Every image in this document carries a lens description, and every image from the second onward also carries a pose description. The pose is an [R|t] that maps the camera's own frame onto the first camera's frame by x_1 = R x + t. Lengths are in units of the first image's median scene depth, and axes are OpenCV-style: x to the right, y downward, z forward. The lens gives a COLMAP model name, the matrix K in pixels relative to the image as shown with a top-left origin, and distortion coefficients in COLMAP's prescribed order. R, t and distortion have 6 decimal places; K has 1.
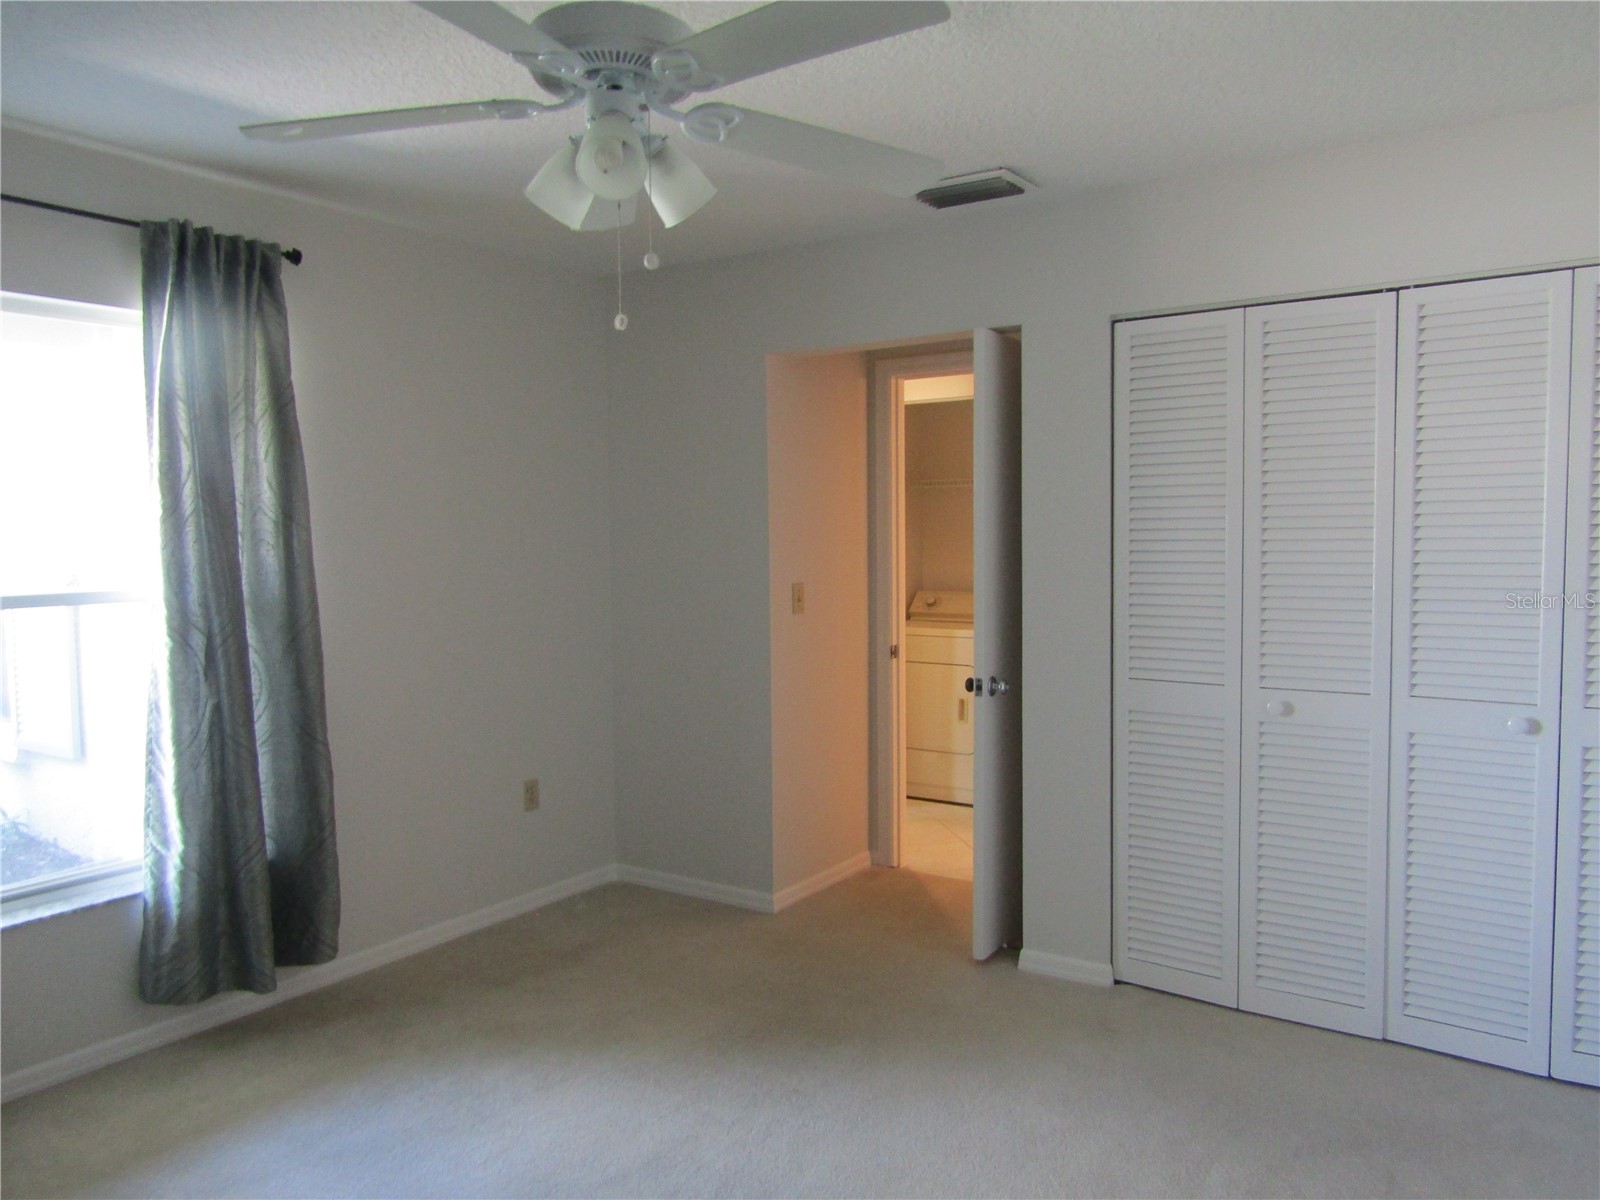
lens RADIAL K [[1142.9, 0, 799.2], [0, 1142.9, 602.6], [0, 0, 1]] dist [0.001575, -0.003773]
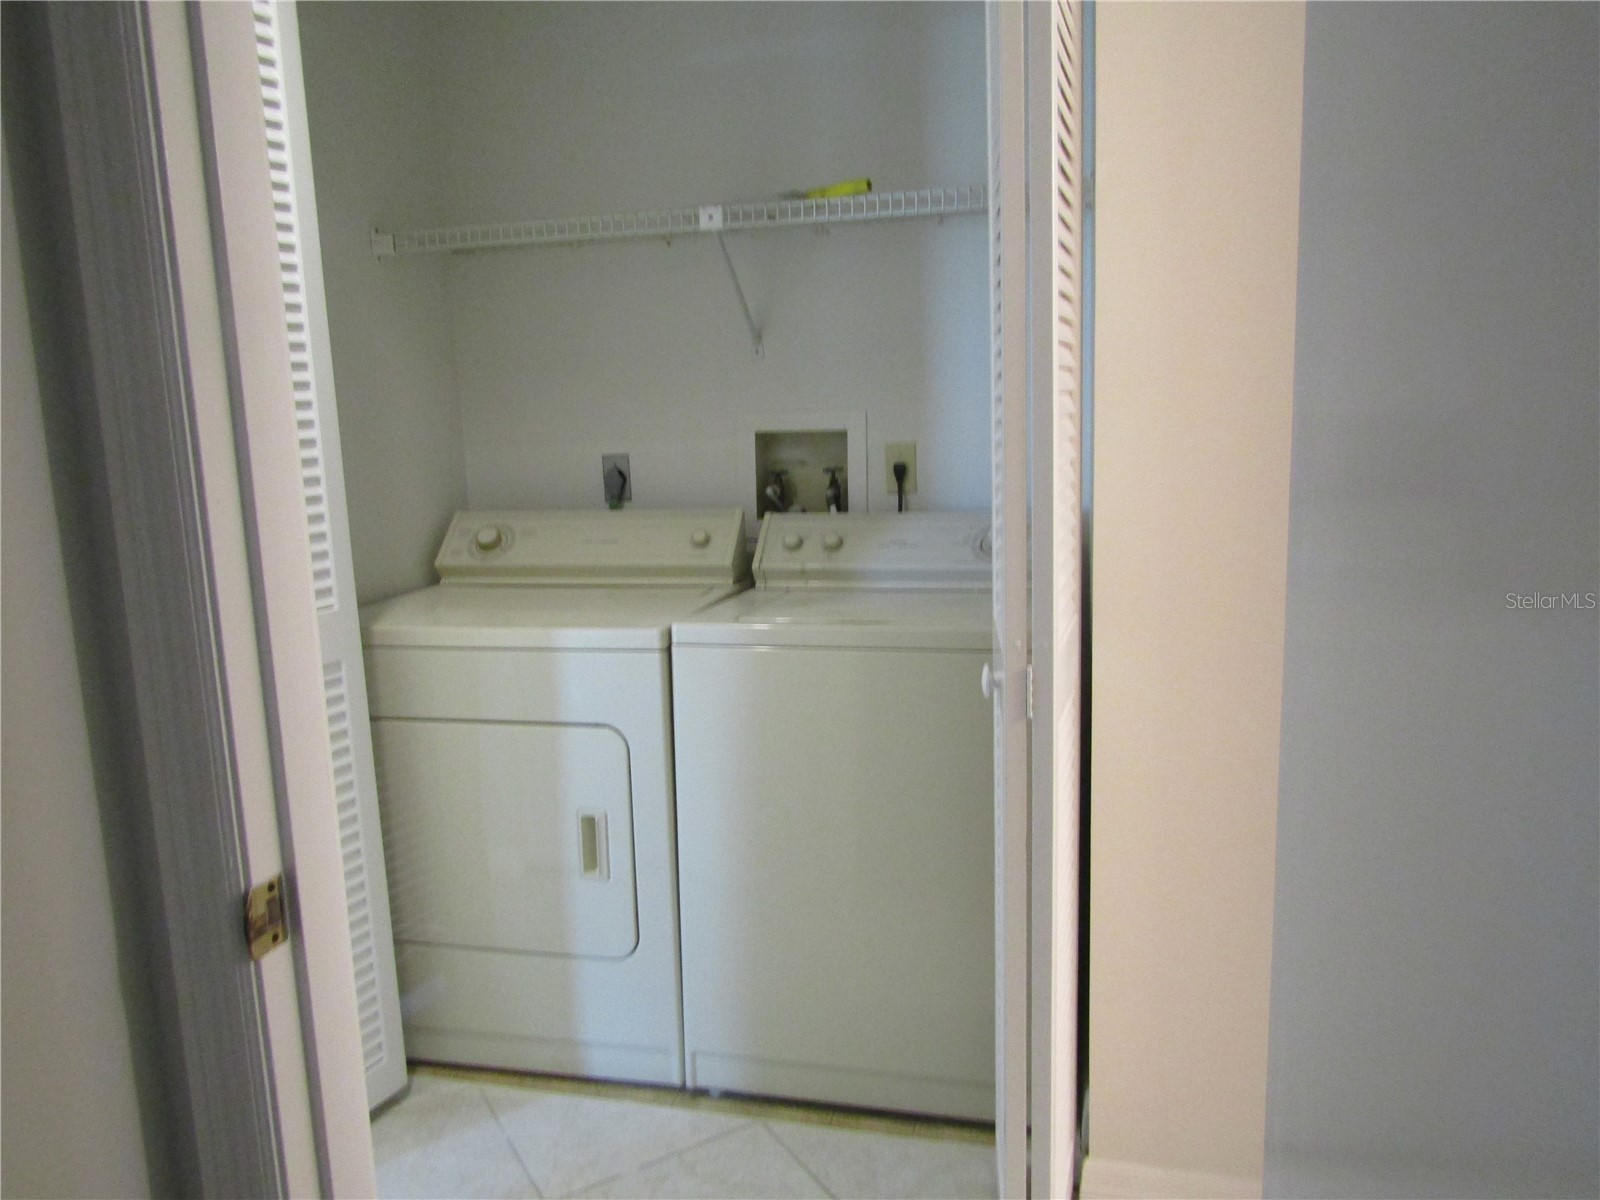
lens RADIAL K [[1142.9, 0, 799.2], [0, 1142.9, 601.3], [0, 0, 1]] dist [0.001575, -0.003773]
pose [[0.932188, -0.081948, 0.352576, 0.072405], [0.048108, 0.993443, 0.103711, -0.016135], [-0.358763, -0.079716, 0.930019, 0.569091]]
